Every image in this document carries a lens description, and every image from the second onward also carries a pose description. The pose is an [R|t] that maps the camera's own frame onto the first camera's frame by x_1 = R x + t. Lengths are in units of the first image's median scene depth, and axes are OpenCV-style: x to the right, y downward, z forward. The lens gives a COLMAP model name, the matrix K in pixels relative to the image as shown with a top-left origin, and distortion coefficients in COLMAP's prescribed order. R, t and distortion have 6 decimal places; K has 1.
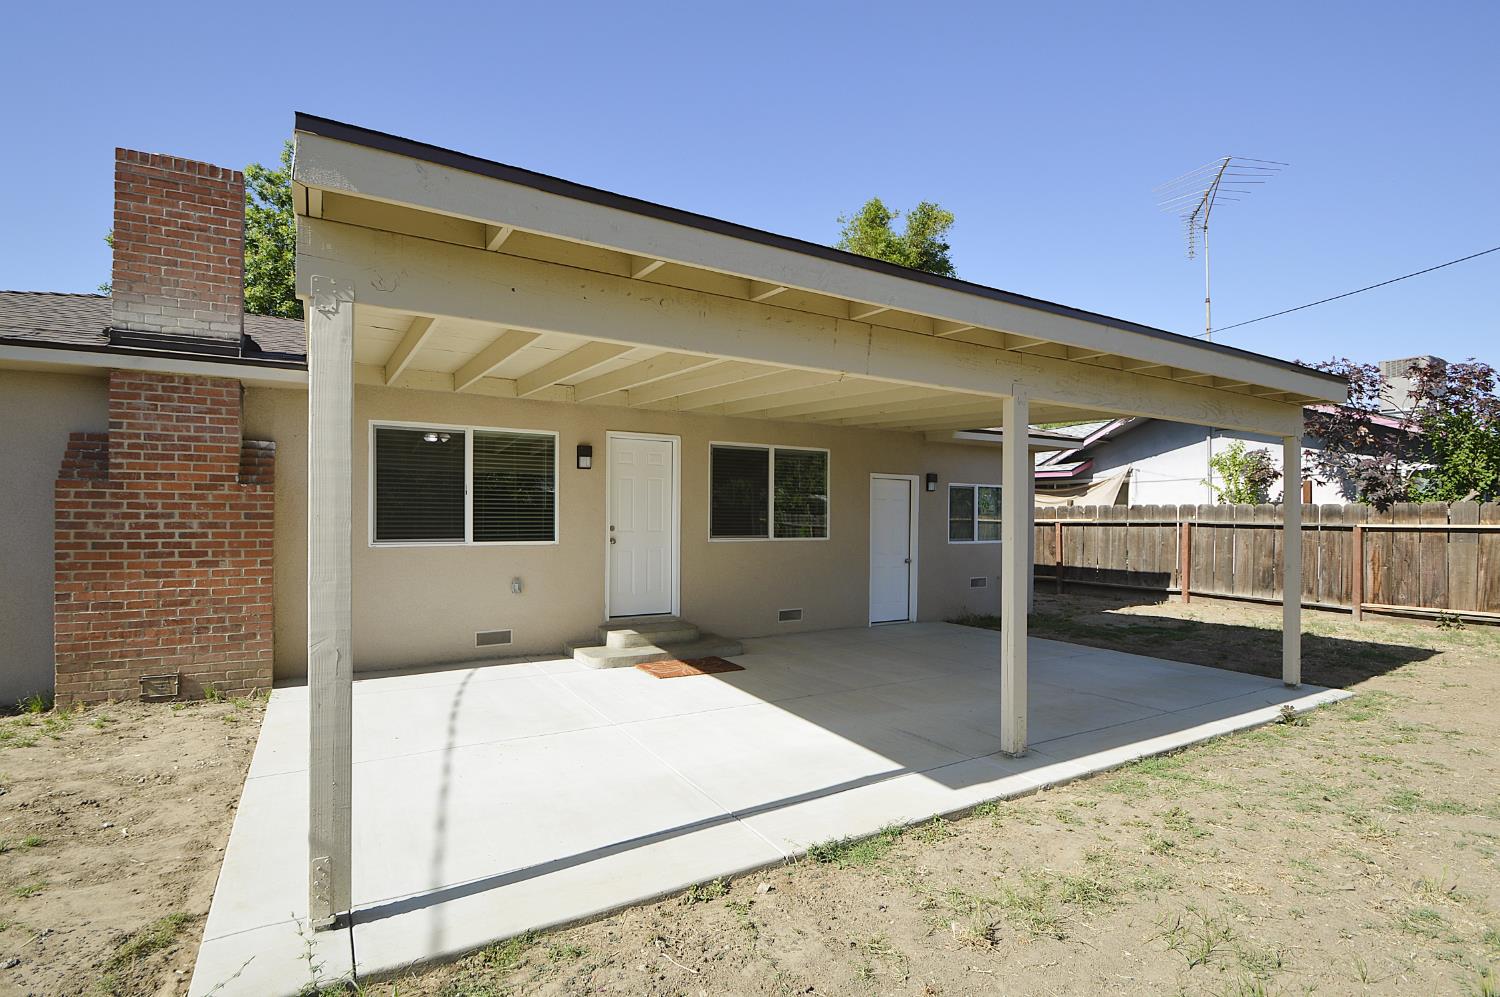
lens RADIAL K [[718.9, 0, 738.4], [0, 718.9, 515.2], [0, 0, 1]] dist [0.003236, -0.016711]
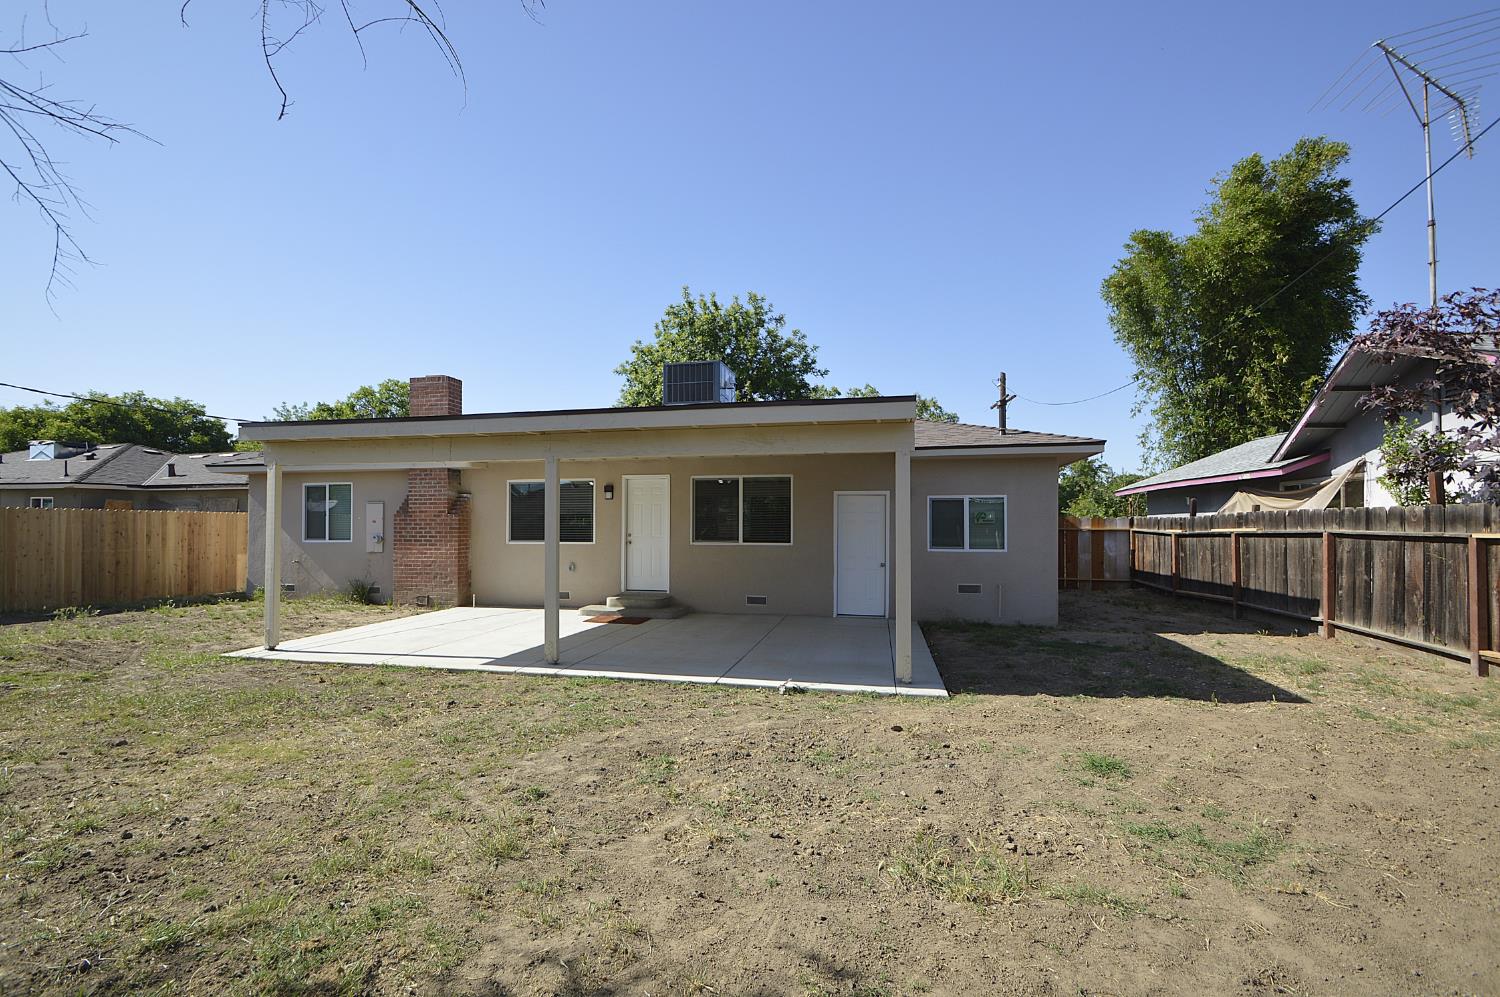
lens RADIAL K [[694.6, 0, 750.0], [0, 694.6, 498.5], [0, 0, 1]] dist [0.001231, -0.015005]
pose [[0.724343, -0.032453, -0.688676, 0.892059], [0.004661, 0.999099, -0.042179, 0.002811], [0.689424, 0.027342, 0.723841, 0.042737]]
